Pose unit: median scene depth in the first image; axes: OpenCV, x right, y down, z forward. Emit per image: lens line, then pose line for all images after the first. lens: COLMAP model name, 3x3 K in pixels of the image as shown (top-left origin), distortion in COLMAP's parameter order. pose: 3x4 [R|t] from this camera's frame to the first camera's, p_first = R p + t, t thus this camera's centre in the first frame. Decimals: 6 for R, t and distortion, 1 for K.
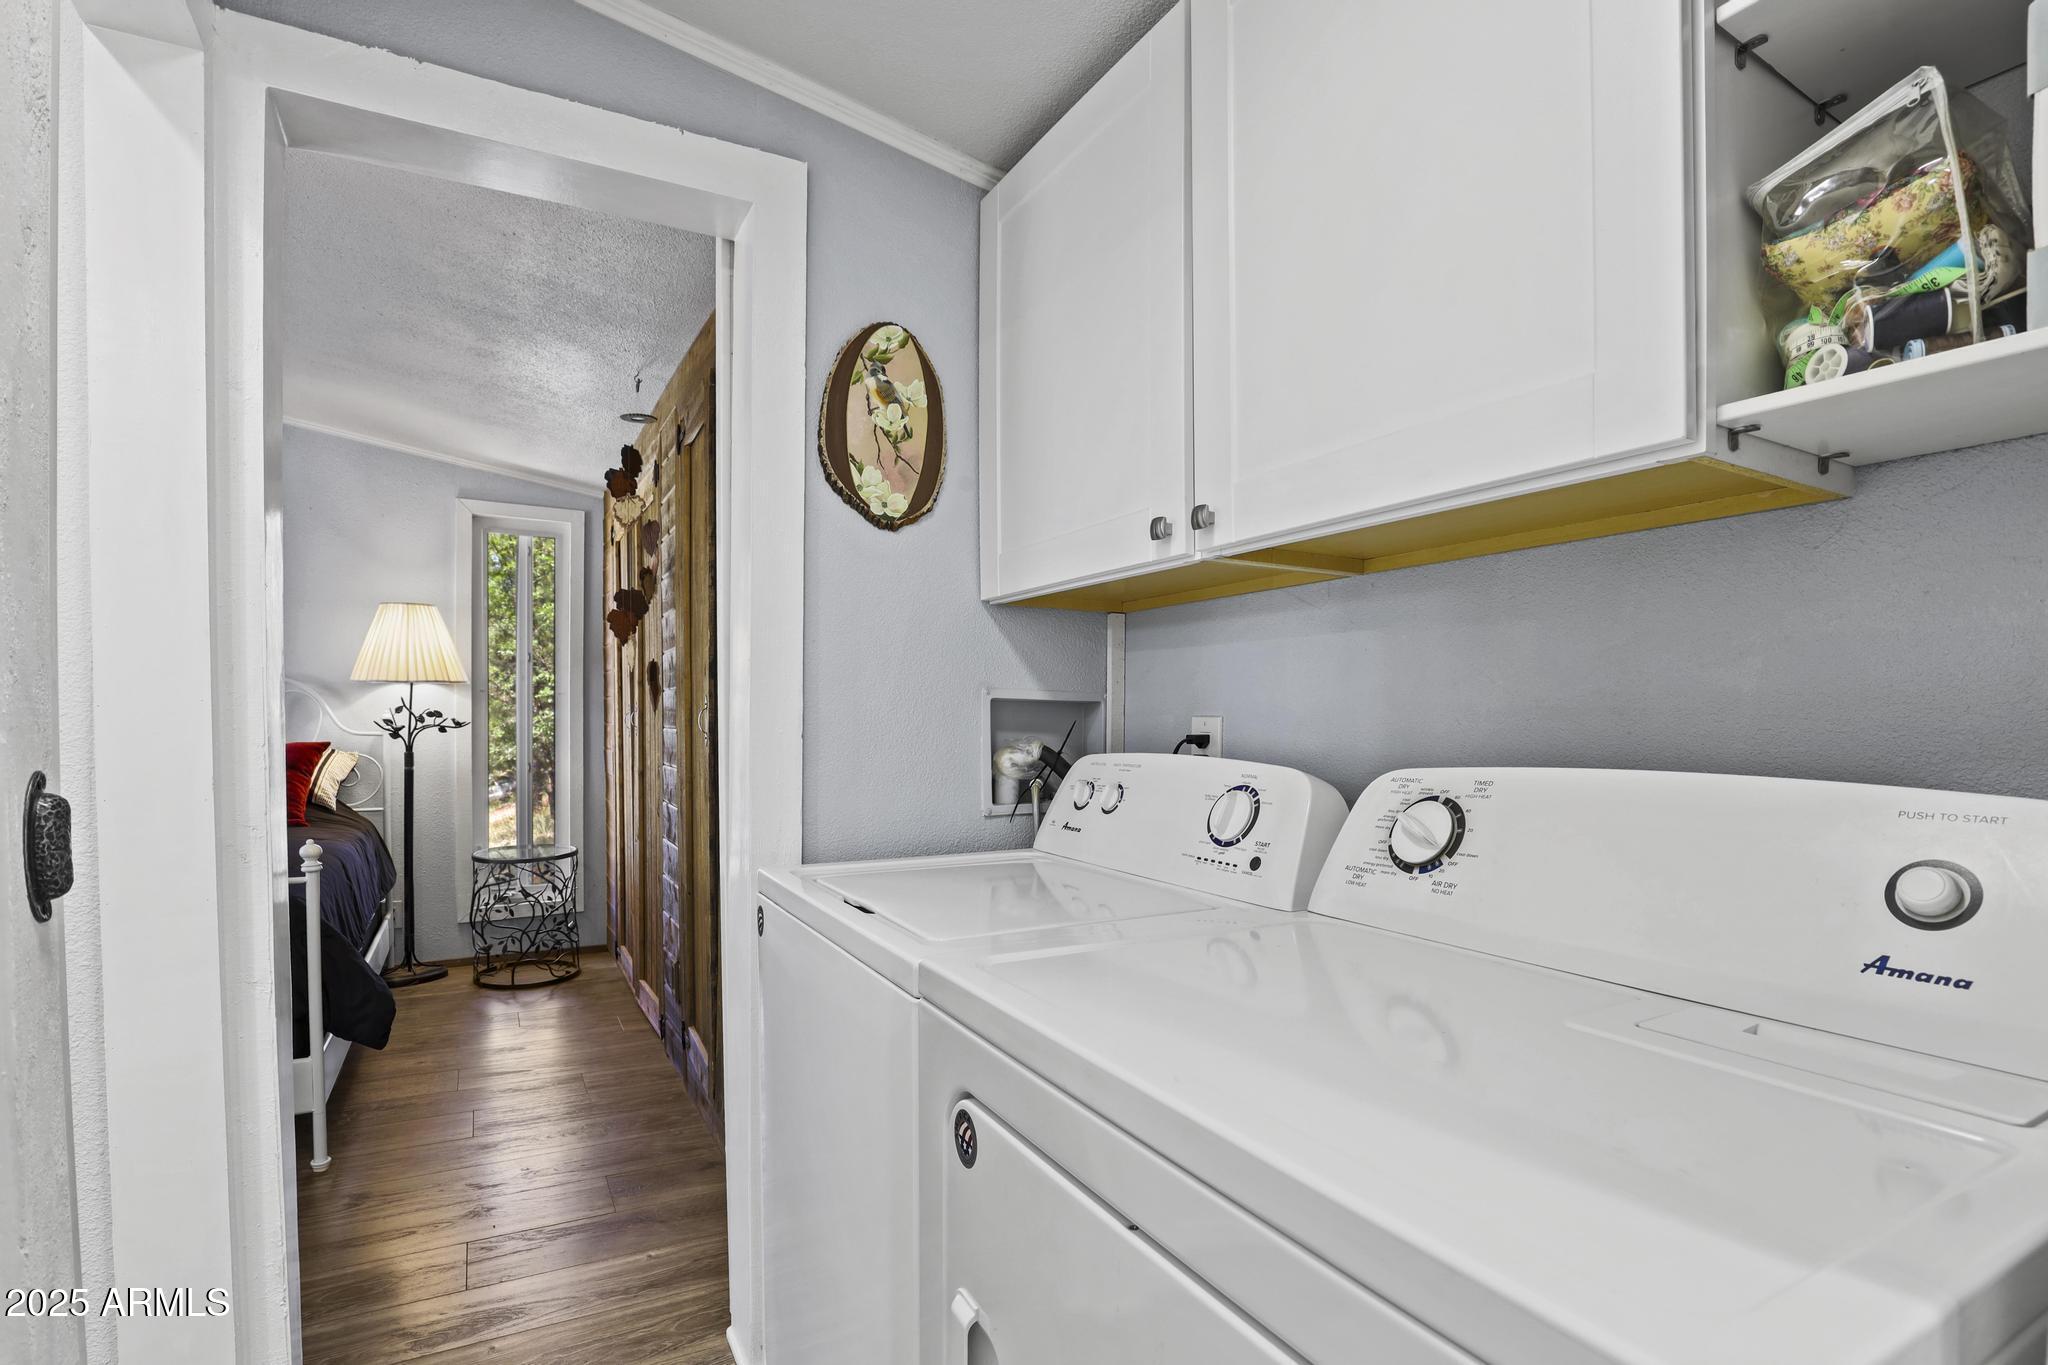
lens RADIAL K [[969.8, 0, 1025.3], [0, 969.8, 689.7], [0, 0, 1]] dist [-0.021576, -0.000200]
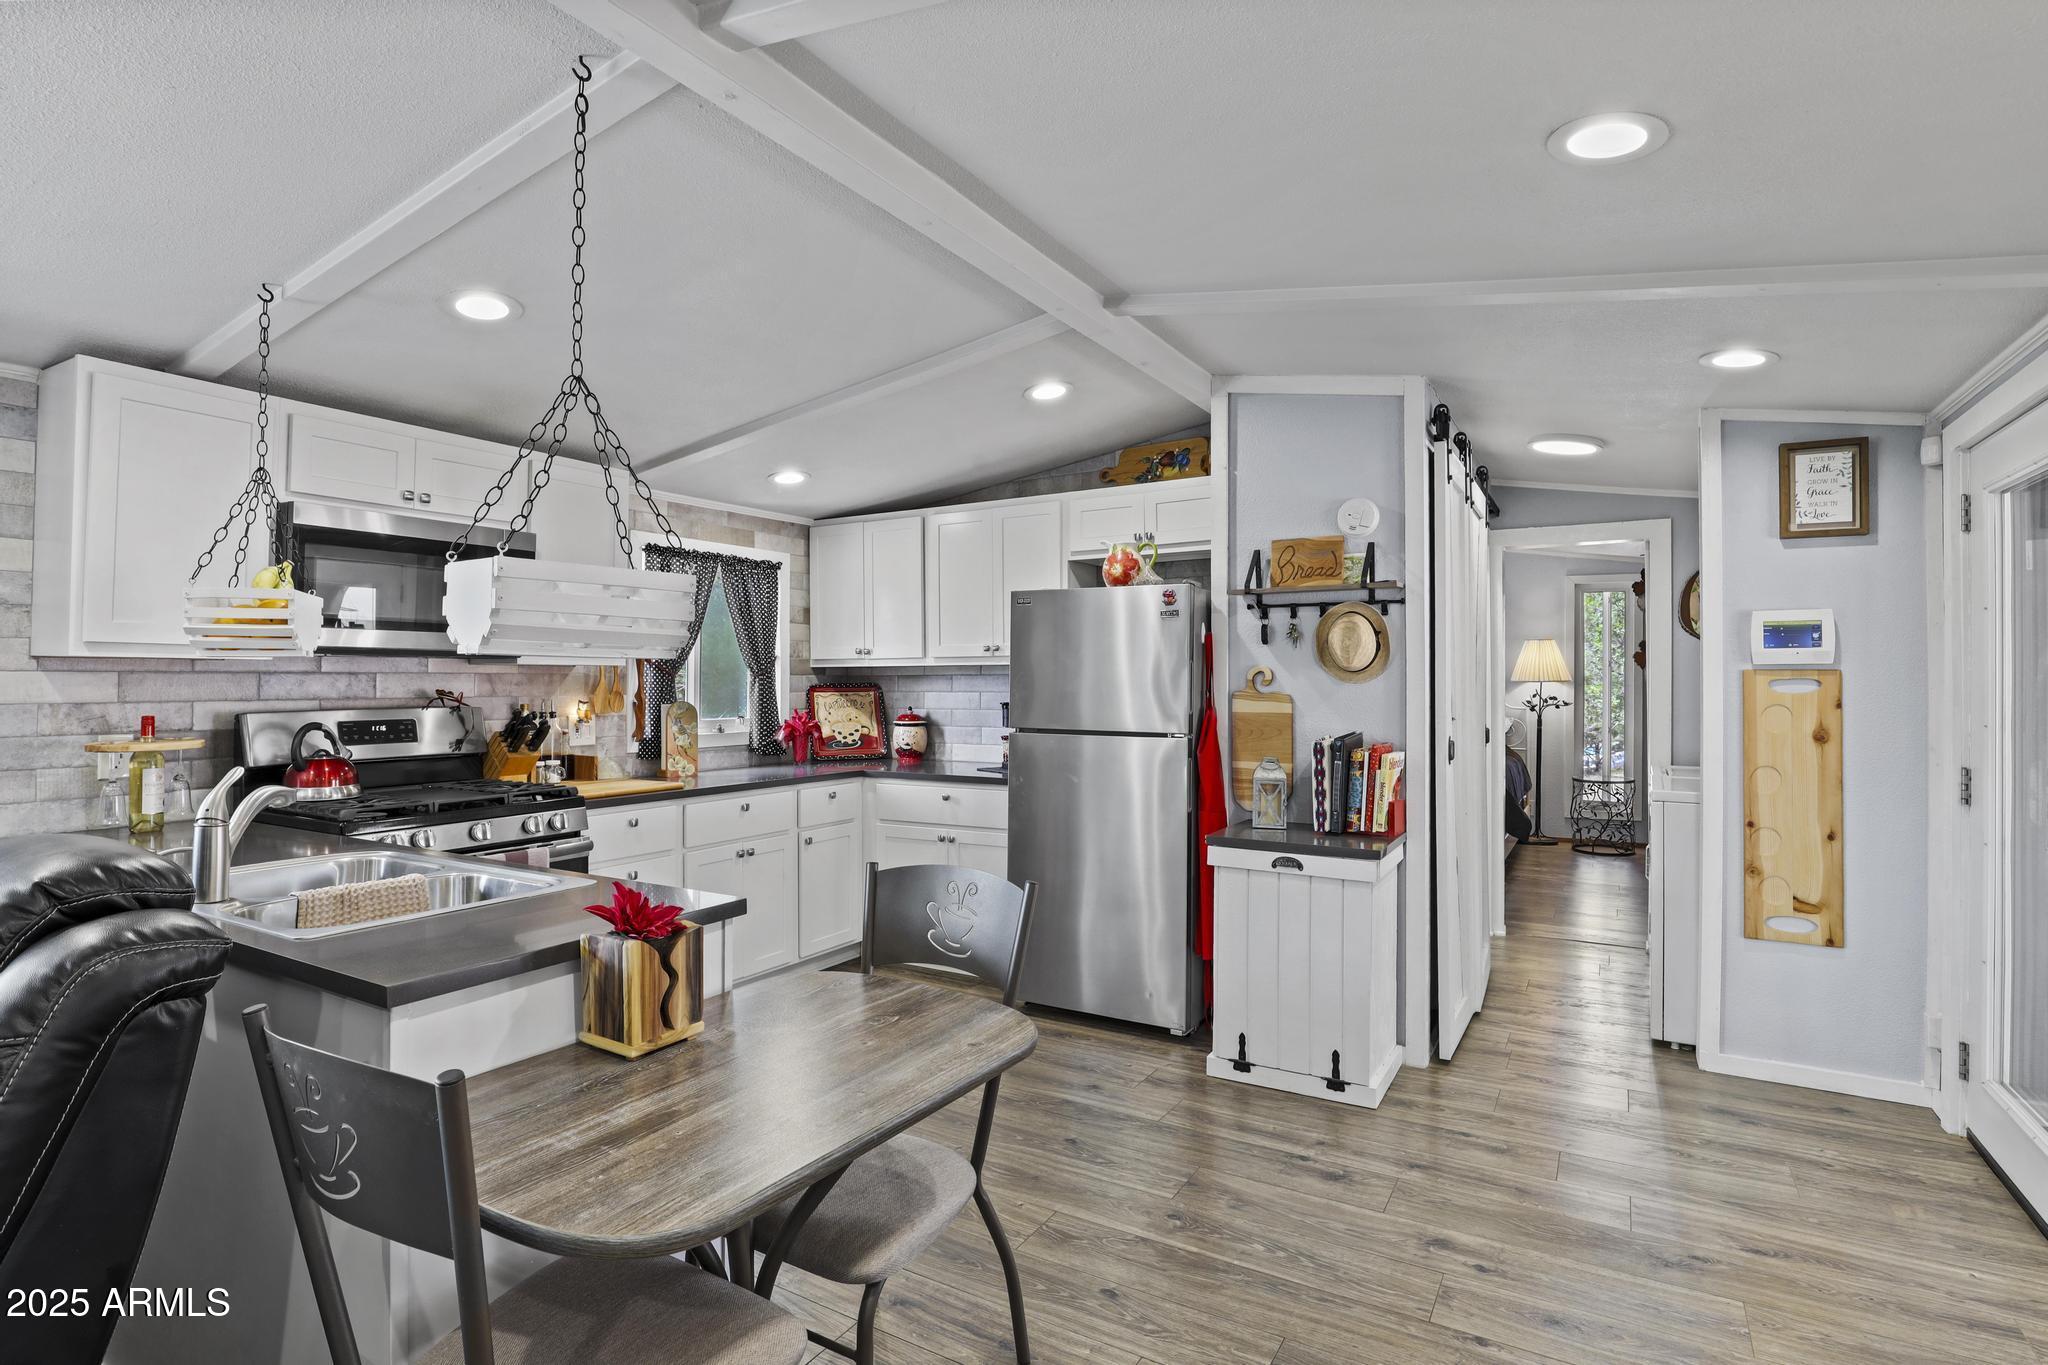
lens RADIAL K [[1033.5, 0, 1023.5], [0, 1033.5, 677.3], [0, 0, 1]] dist [-0.002798, -0.000051]
pose [[0.522825, 0.007599, -0.852406, 0.528317], [-0.013524, 0.999908, 0.000619, -0.002412], [0.852333, 0.011204, 0.522880, -0.879512]]
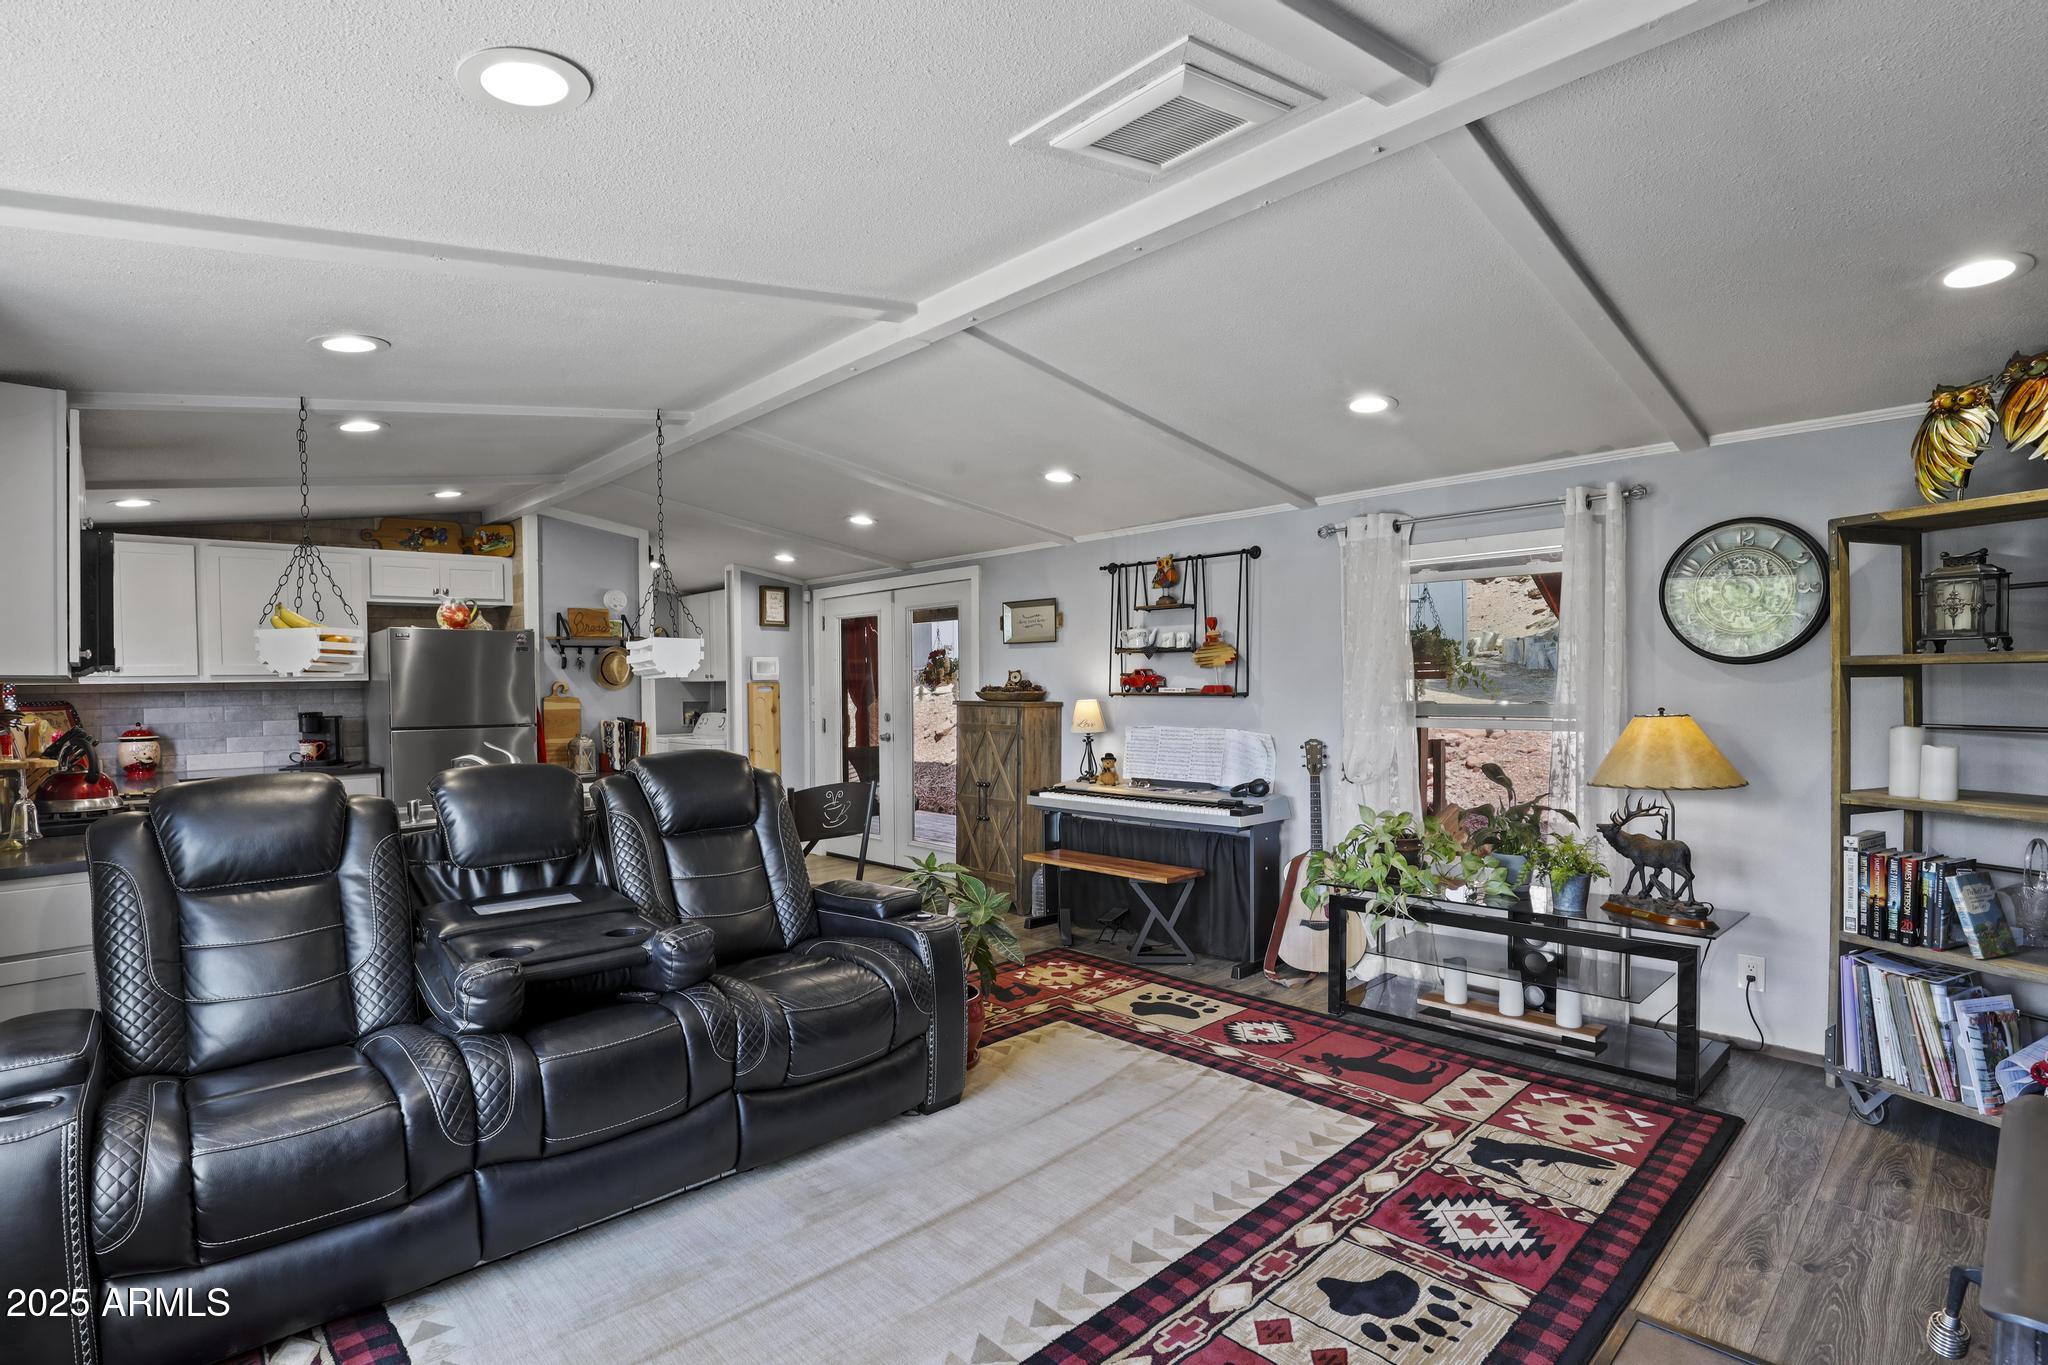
lens RADIAL K [[969.8, 0, 1024.3], [0, 969.8, 688.8], [0, 0, 1]] dist [-0.021576, -0.000200]
pose [[0.965300, -0.005554, 0.261086, -0.365561], [0.006676, 0.999972, -0.003410, 0.015542], [-0.261060, 0.005035, 0.965310, -3.013733]]
